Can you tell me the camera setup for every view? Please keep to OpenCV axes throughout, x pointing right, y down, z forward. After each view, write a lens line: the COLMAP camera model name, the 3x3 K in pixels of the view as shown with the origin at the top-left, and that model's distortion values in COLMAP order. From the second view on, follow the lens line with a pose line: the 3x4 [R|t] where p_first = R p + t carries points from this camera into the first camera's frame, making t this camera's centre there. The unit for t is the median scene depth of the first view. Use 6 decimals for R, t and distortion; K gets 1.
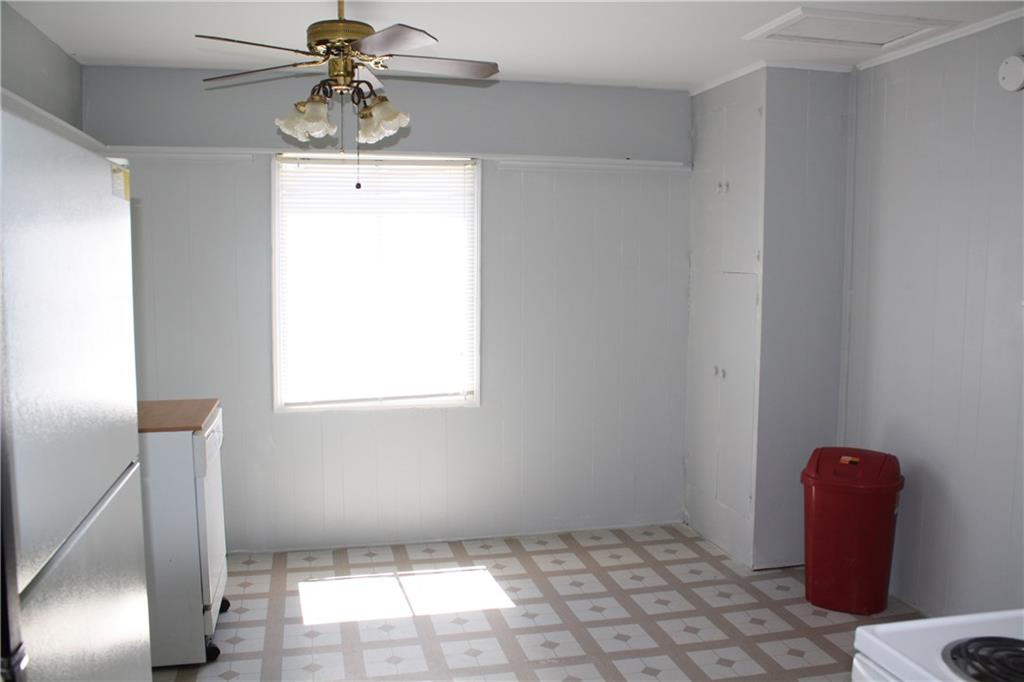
lens RADIAL K [[880.6, 0, 510.8], [0, 880.6, 344.2], [0, 0, 1]] dist [-0.130111, 0.005563]
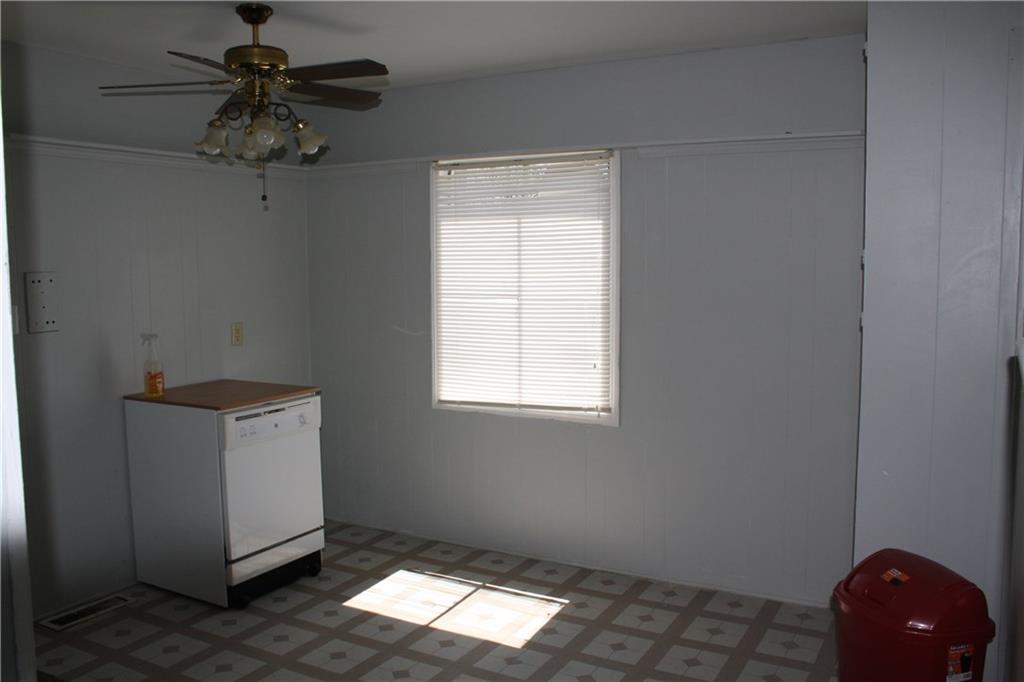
lens RADIAL K [[880.6, 0, 509.2], [0, 880.6, 338.9], [0, 0, 1]] dist [-0.130111, 0.005563]
pose [[0.724225, 0.056329, -0.687259, 0.535945], [-0.057616, 0.998116, 0.021092, -0.032941], [0.687152, 0.024321, 0.726106, 0.298810]]
